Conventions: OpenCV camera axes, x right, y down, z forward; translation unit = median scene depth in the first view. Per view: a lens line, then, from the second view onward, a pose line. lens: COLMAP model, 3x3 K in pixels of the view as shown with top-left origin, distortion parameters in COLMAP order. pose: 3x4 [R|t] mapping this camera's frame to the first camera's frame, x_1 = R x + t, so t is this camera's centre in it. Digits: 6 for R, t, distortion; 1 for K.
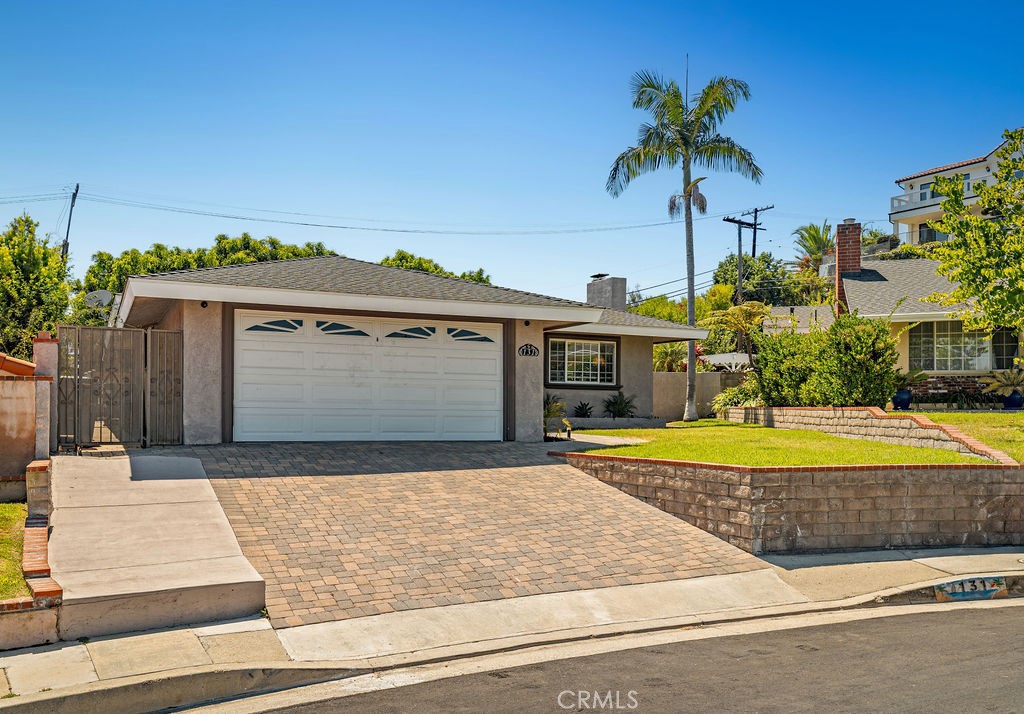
lens RADIAL K [[899.4, 0, 512.0], [0, 899.4, 357.0], [0, 0, 1]] dist [-0.007407, -0.004286]
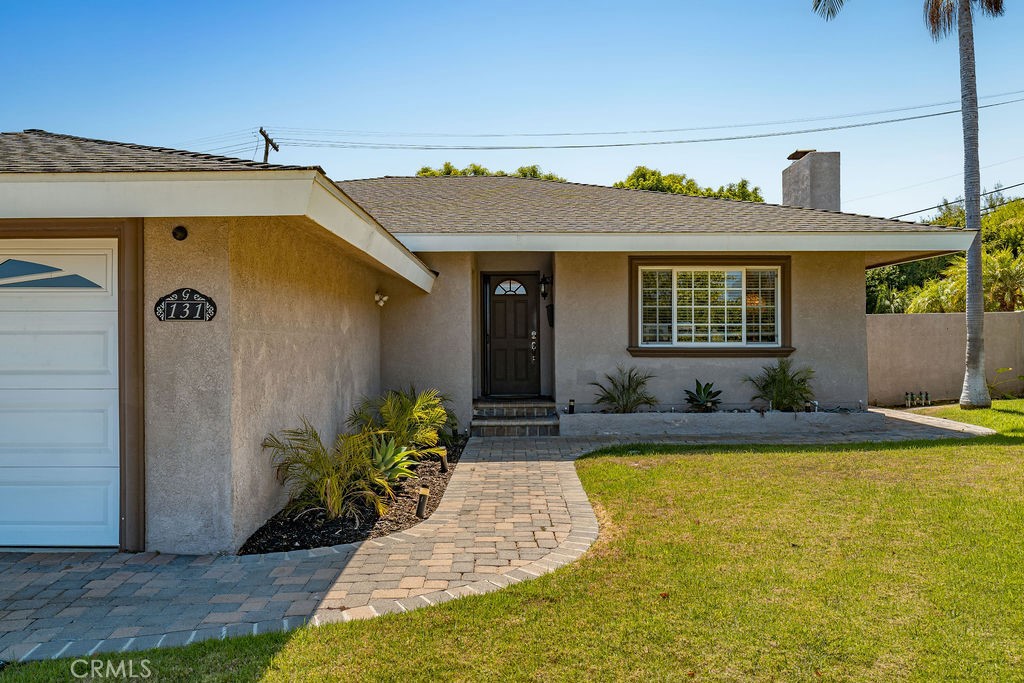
lens RADIAL K [[831.8, 0, 511.7], [0, 831.8, 312.7], [0, 0, 1]] dist [0.006038, 0.004610]
pose [[0.899421, -0.028635, -0.436145, 0.189238], [0.039233, 0.999113, 0.015311, -0.002963], [0.435319, -0.030882, 0.899746, 0.492575]]
